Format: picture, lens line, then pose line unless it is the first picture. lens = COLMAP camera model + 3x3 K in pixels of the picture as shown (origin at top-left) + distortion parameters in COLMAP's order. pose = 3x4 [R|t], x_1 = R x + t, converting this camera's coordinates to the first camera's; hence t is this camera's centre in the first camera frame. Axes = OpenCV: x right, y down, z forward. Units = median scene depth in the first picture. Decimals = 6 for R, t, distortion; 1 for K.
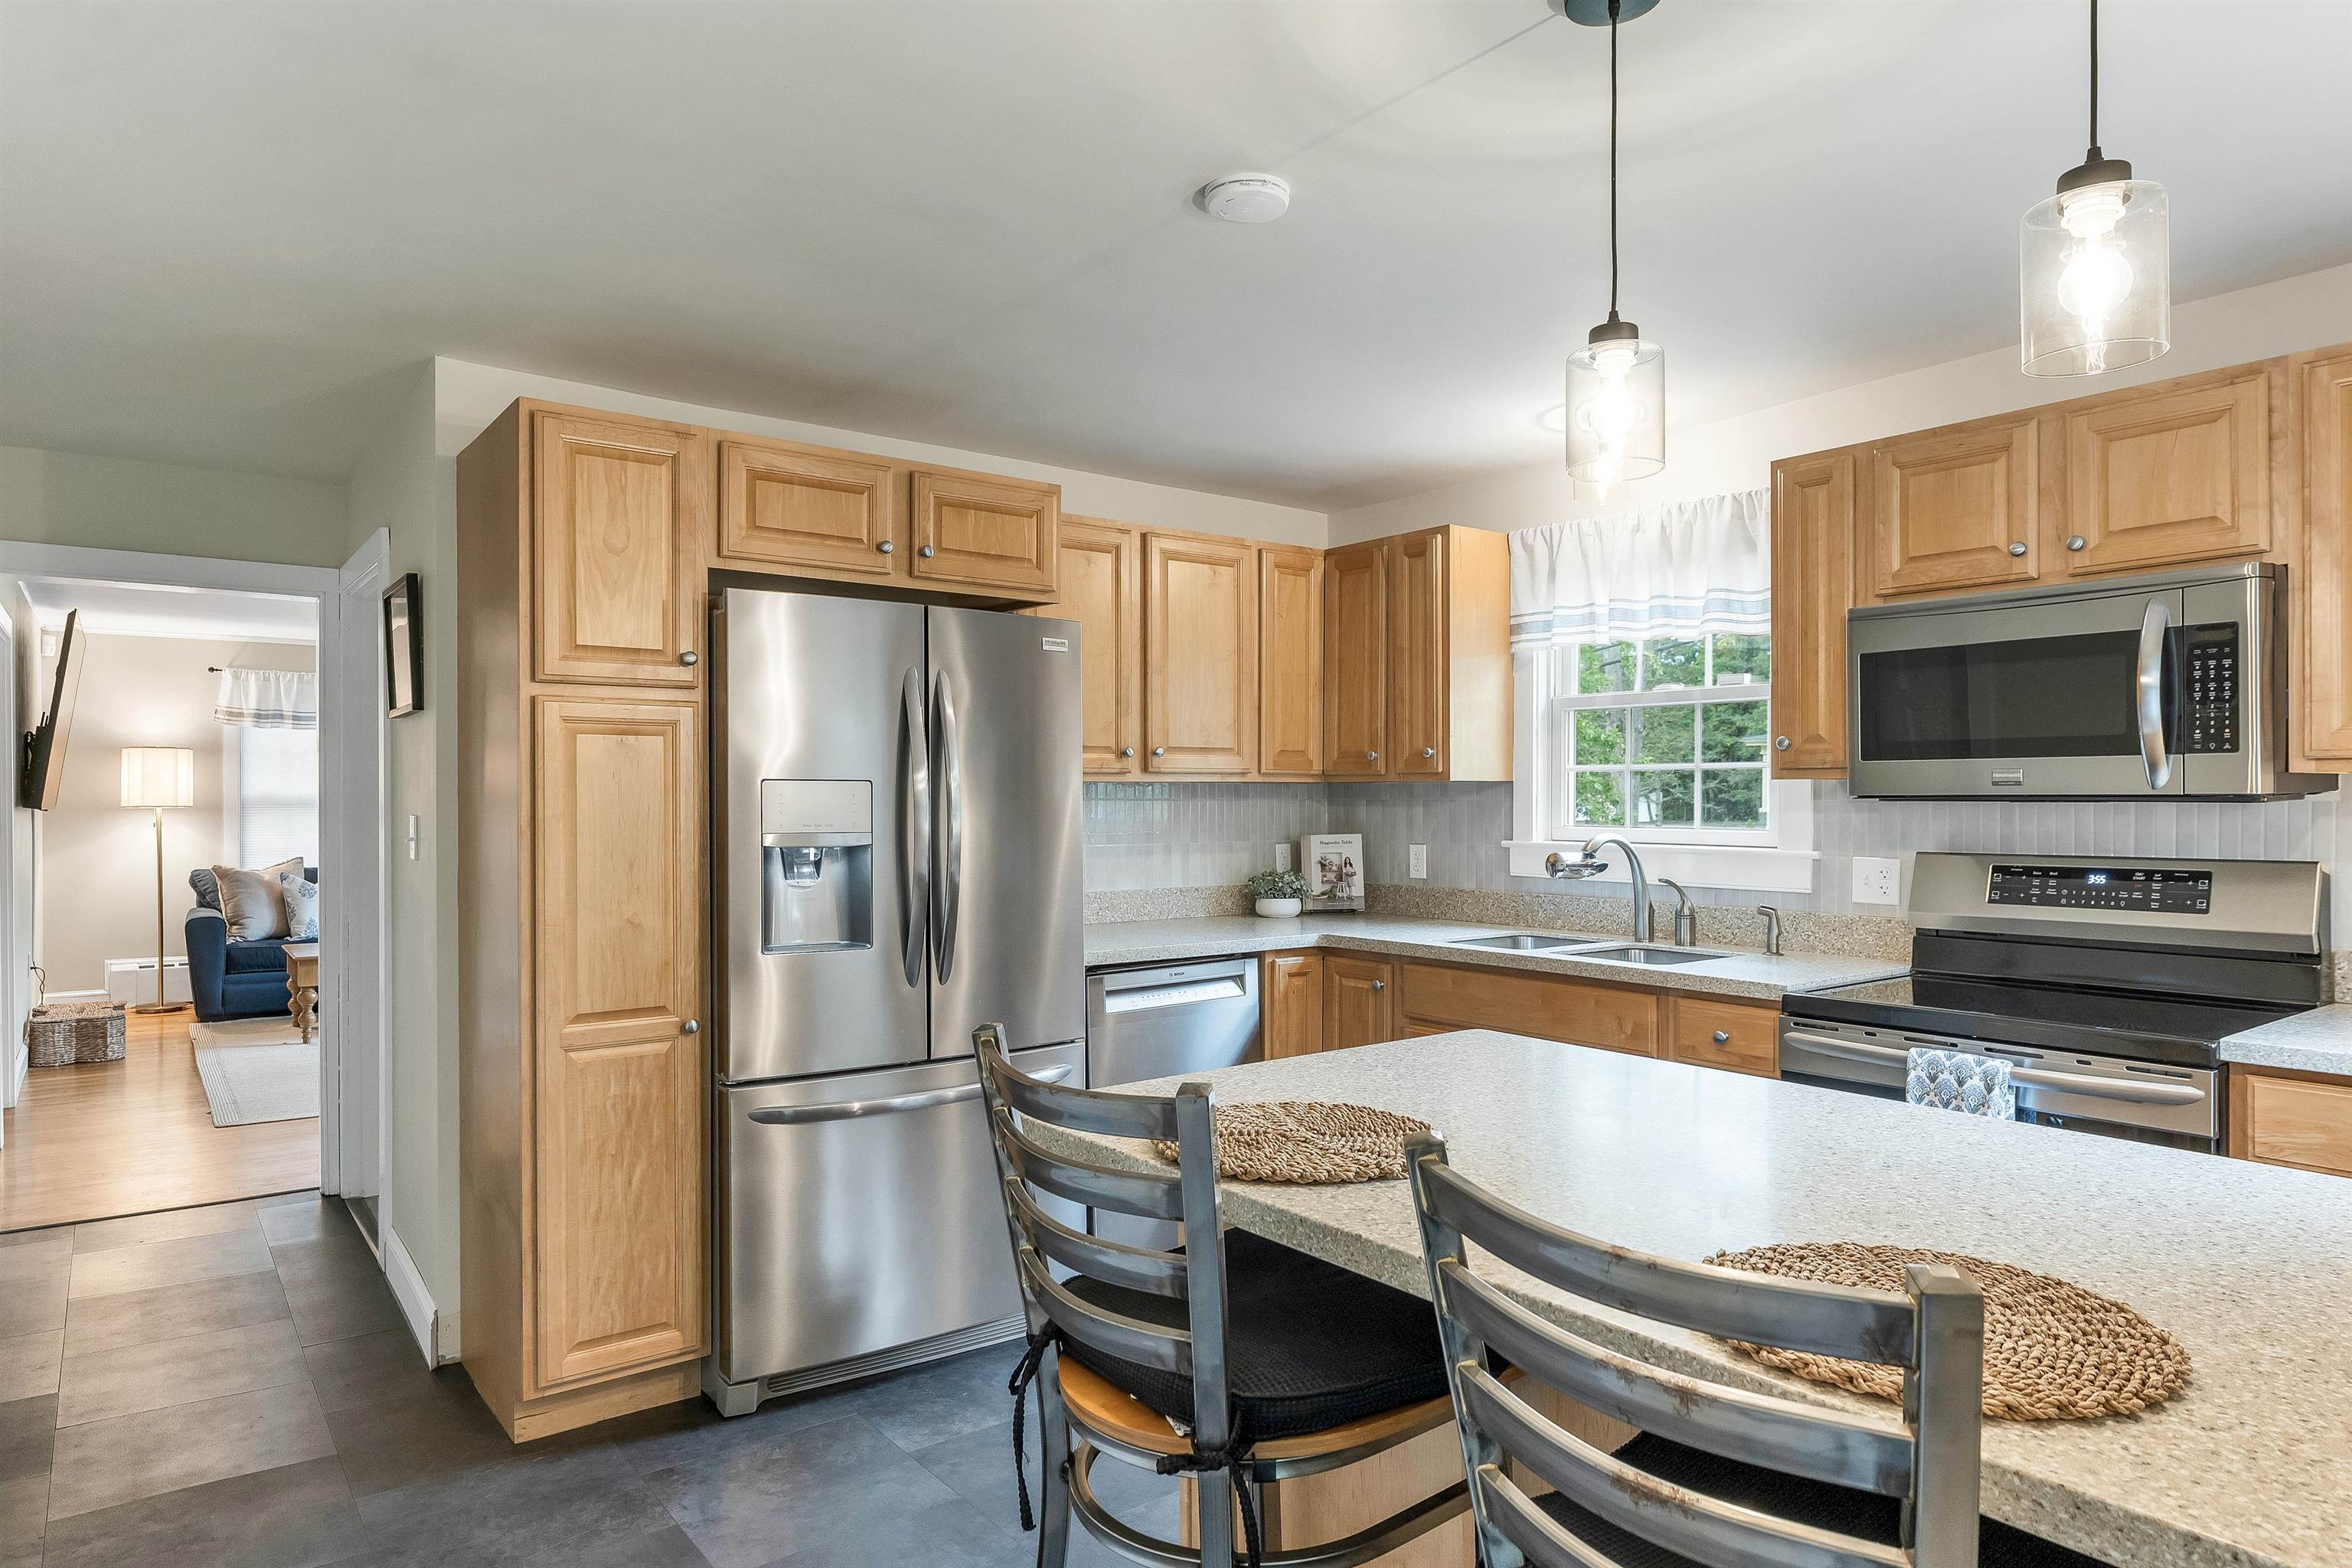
lens RADIAL K [[1393.2, 0, 1167.0], [0, 1393.2, 810.4], [0, 0, 1]] dist [0.002470, -0.000025]
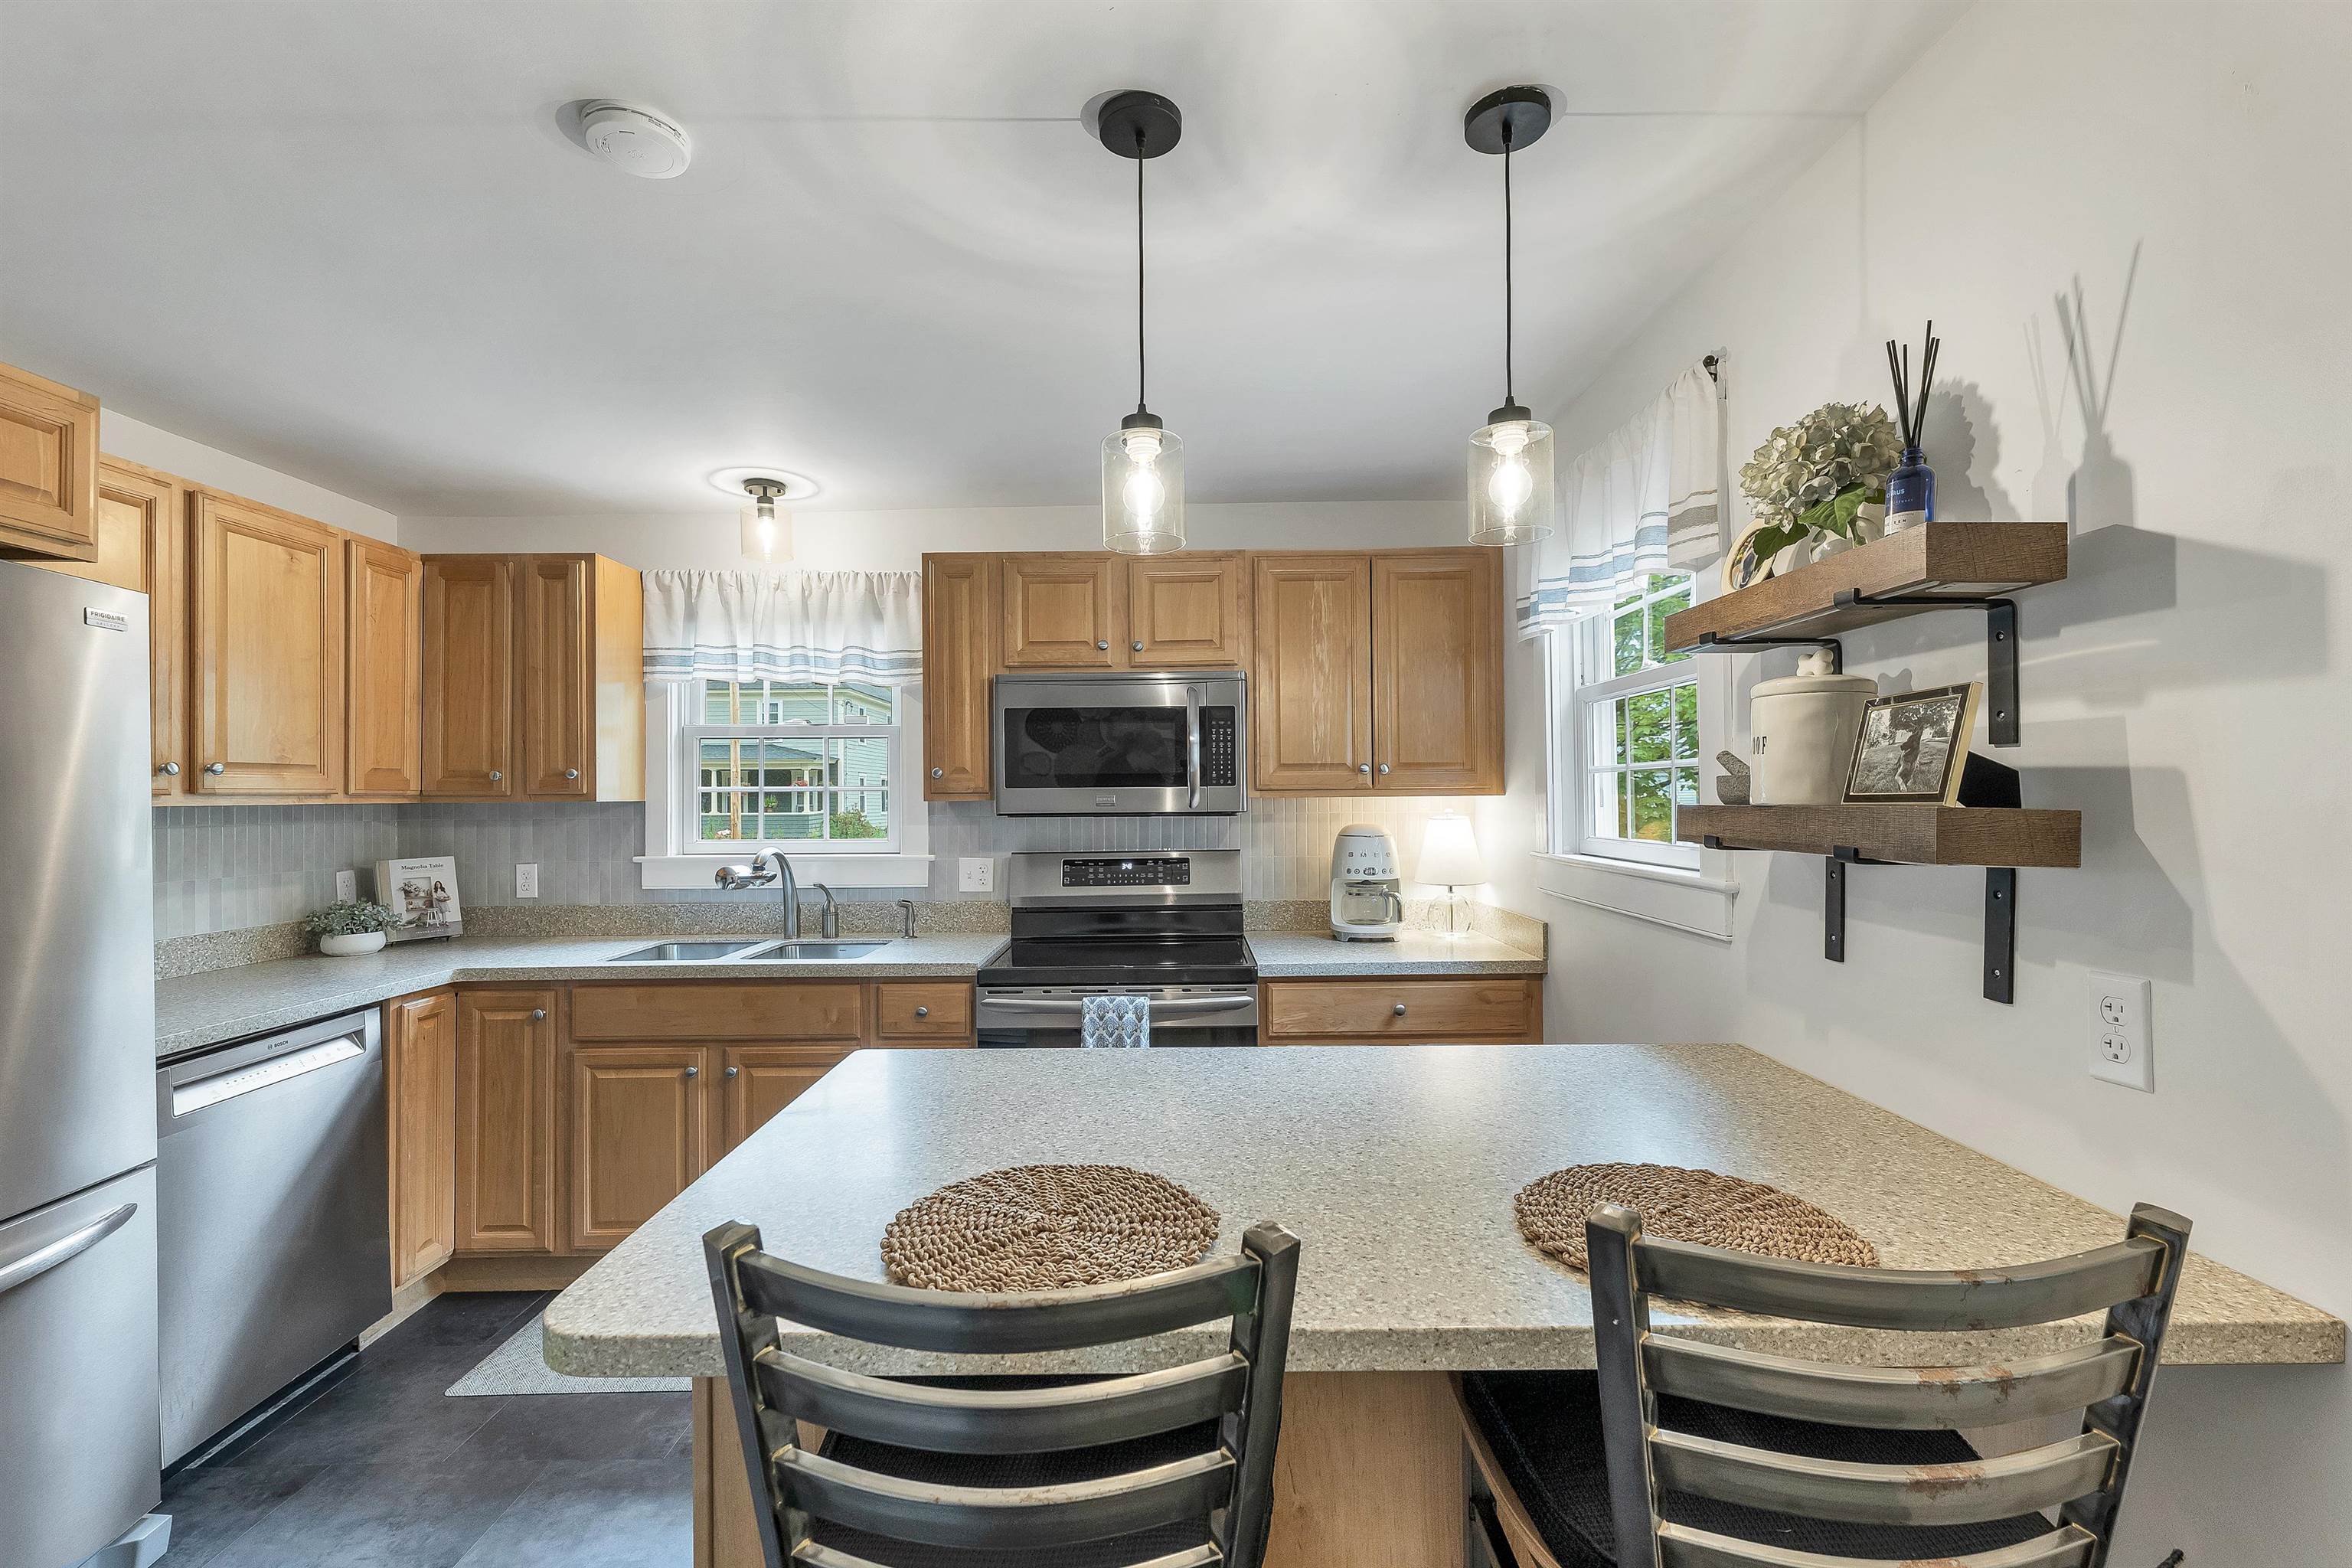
lens RADIAL K [[1019.8, 0, 1171.9], [0, 1019.8, 788.4], [0, 0, 1]] dist [0.001201, 0.000362]
pose [[0.600547, 0.003566, 0.799581, -0.146534], [0.015445, 0.999752, -0.016059, -0.012637], [-0.799440, 0.021994, 0.600343, 0.212900]]
